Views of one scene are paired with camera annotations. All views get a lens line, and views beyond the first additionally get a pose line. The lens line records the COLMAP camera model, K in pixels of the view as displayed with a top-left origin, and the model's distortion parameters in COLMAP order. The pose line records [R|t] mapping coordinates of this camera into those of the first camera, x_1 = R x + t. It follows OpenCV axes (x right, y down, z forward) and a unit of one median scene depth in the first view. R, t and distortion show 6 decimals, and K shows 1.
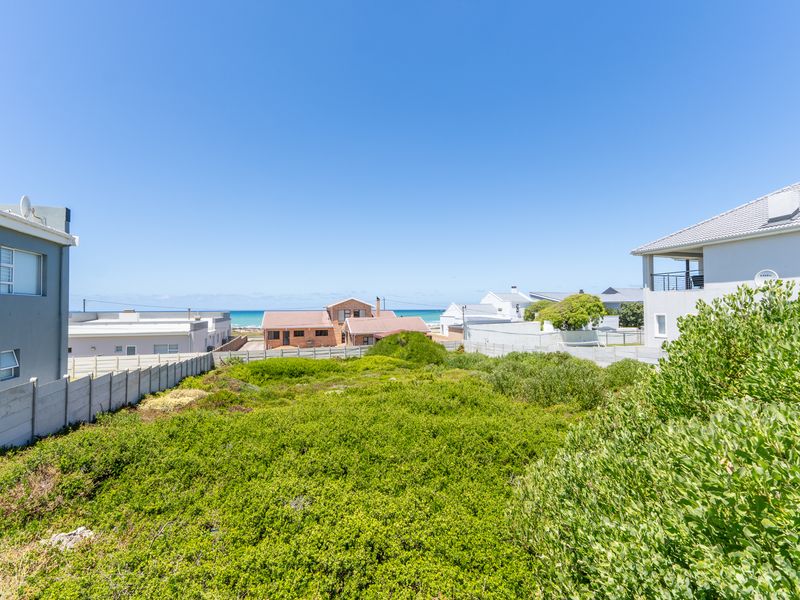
lens RADIAL K [[379.3, 0, 402.4], [0, 379.3, 299.9], [0, 0, 1]] dist [0.003597, 0.000961]
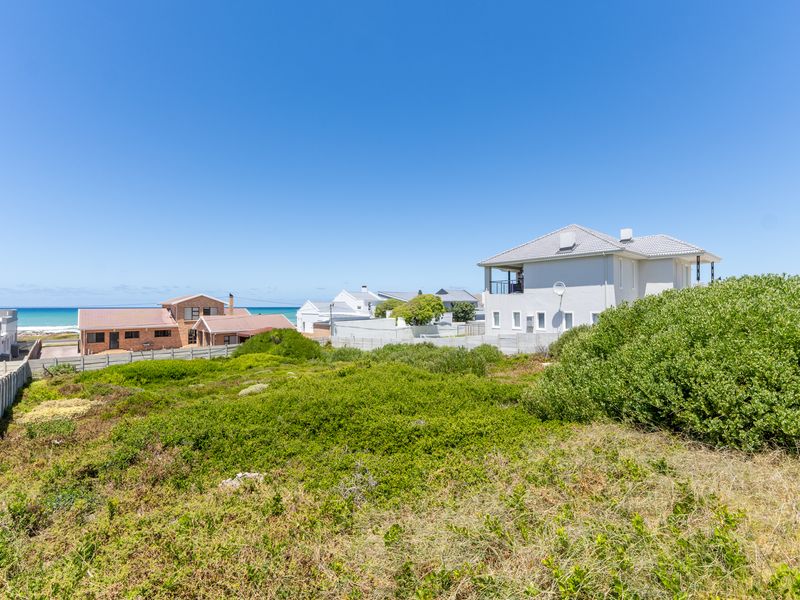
lens RADIAL K [[379.3, 0, 403.8], [0, 379.3, 298.5], [0, 0, 1]] dist [0.003597, 0.000961]
pose [[0.907777, 0.012221, 0.419274, -0.182483], [-0.013310, 0.999911, -0.000328, -0.002551], [-0.419241, -0.005282, 0.907860, -0.087011]]
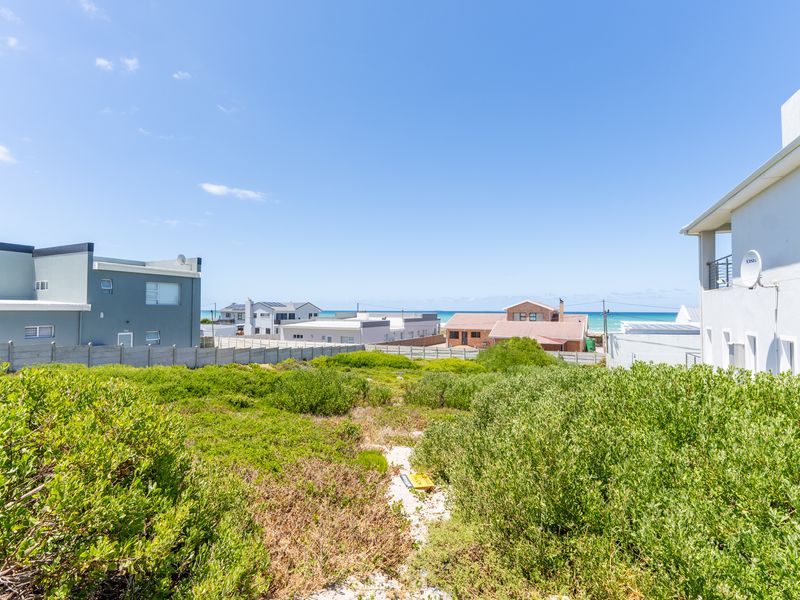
lens RADIAL K [[379.3, 0, 401.5], [0, 379.3, 302.2], [0, 0, 1]] dist [0.003597, 0.000961]
pose [[0.727250, -0.006821, -0.686339, 0.728758], [0.009175, 0.999958, -0.000216, -0.008291], [0.686311, -0.006140, 0.727282, 0.212669]]
